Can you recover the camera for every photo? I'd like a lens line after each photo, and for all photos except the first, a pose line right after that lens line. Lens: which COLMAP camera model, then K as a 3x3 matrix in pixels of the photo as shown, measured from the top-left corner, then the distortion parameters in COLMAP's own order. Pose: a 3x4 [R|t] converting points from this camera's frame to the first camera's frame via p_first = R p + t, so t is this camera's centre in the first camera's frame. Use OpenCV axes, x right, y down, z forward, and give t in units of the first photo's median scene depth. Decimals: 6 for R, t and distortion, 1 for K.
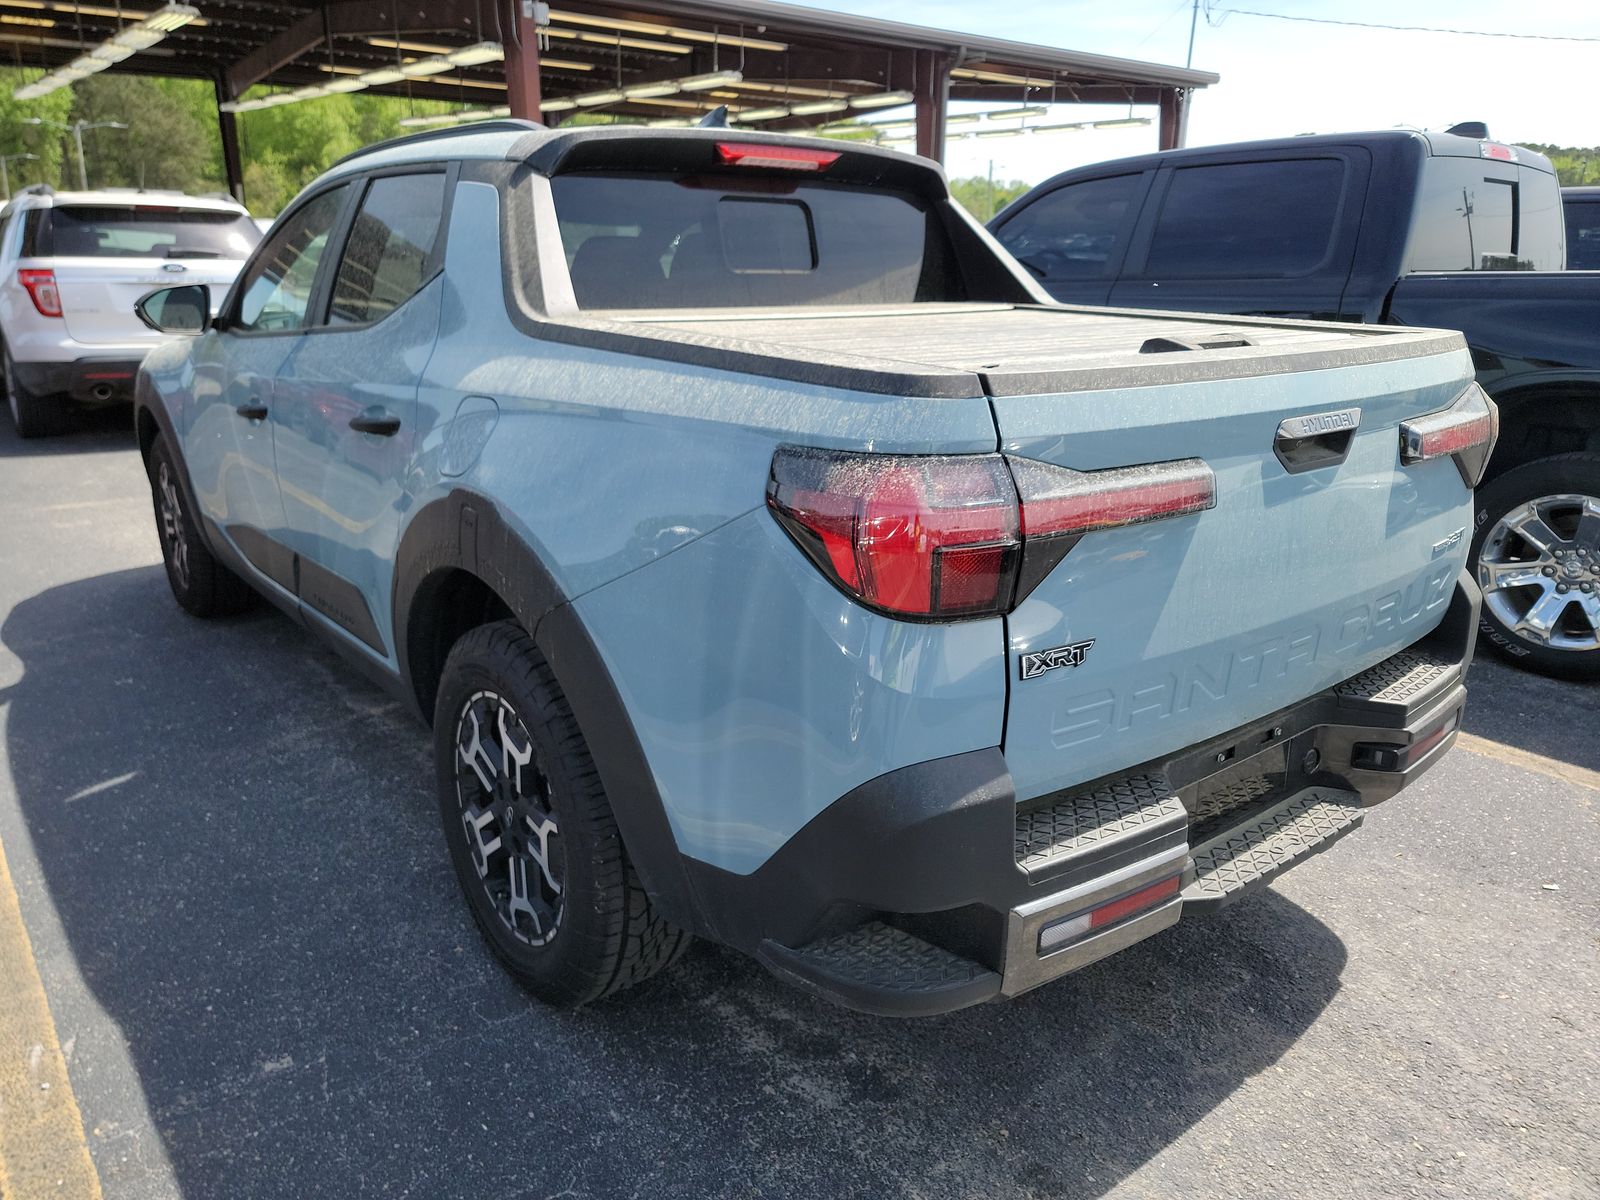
lens RADIAL K [[1085.0, 0, 789.9], [0, 1085.0, 593.6], [0, 0, 1]] dist [0.060905, -0.042969]
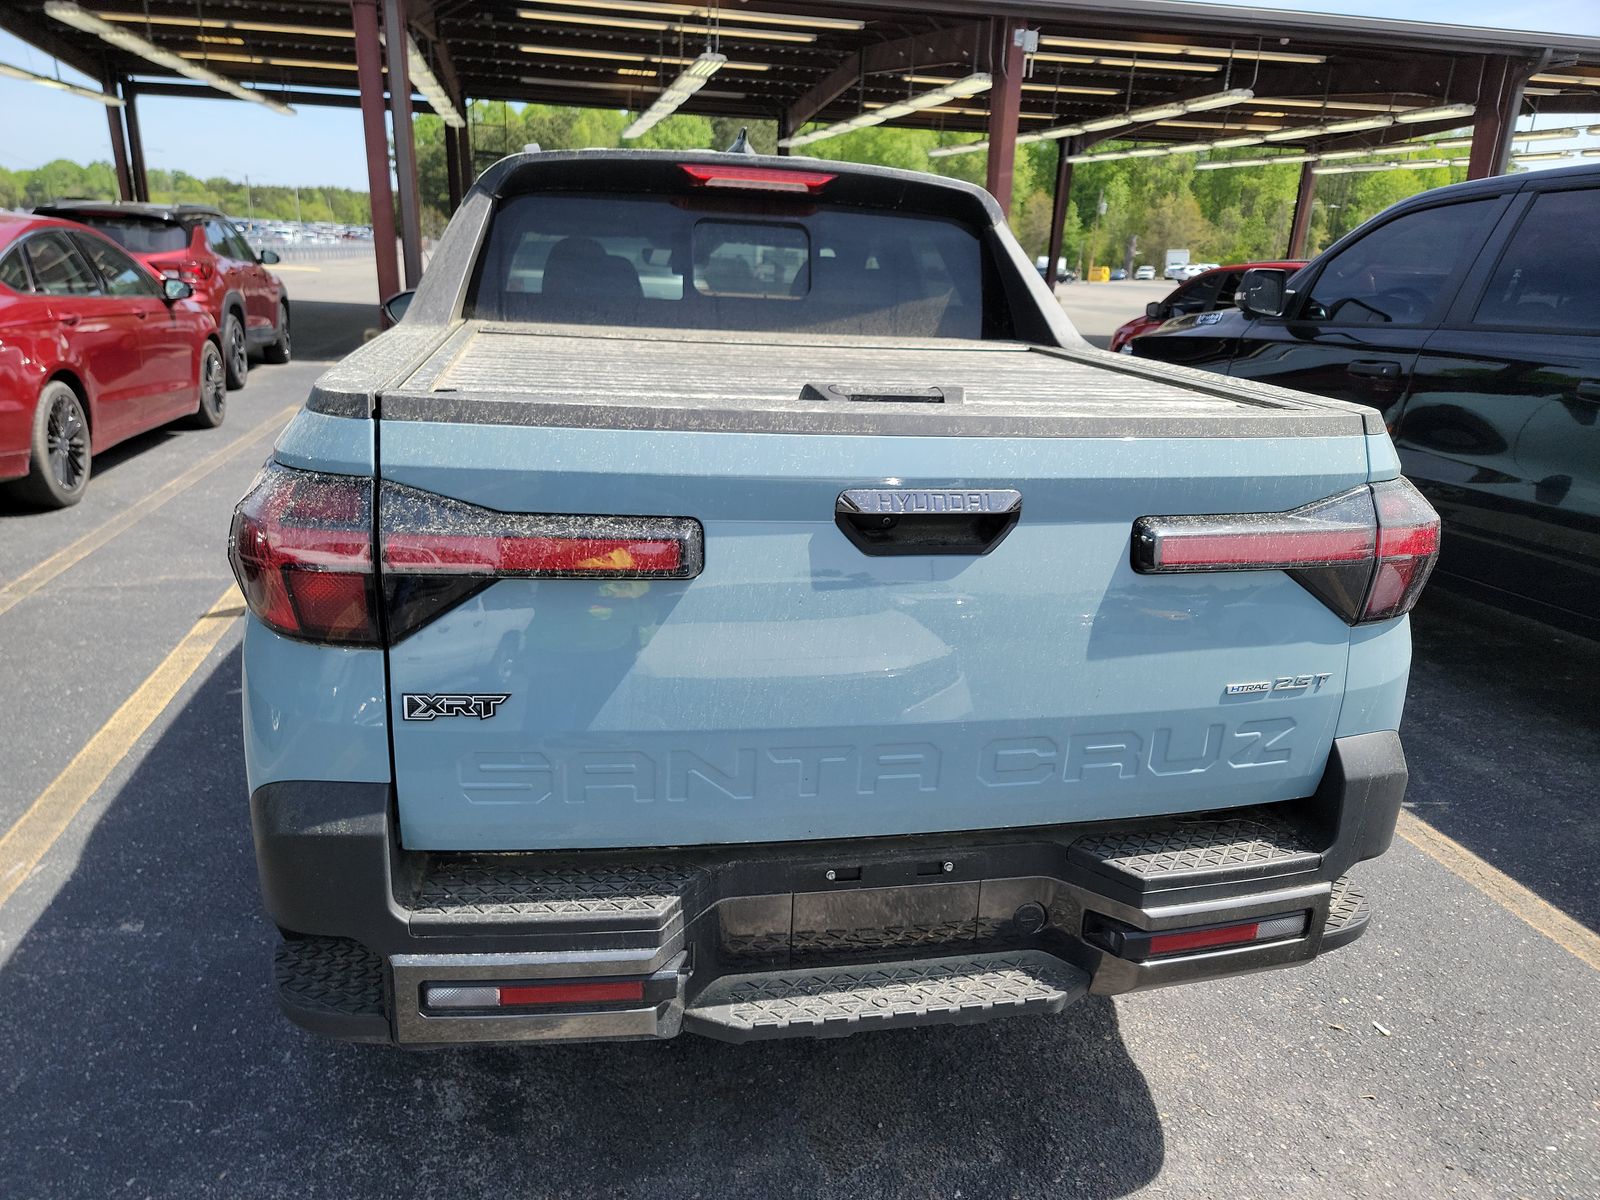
lens RADIAL K [[1085.0, 0, 826.8], [0, 1085.0, 617.8], [0, 0, 1]] dist [0.060905, -0.042969]
pose [[0.897229, 0.163038, -0.410364, 0.102293], [-0.164168, 0.985888, 0.032753, -0.011134], [0.409913, 0.037981, 0.911334, 0.030670]]
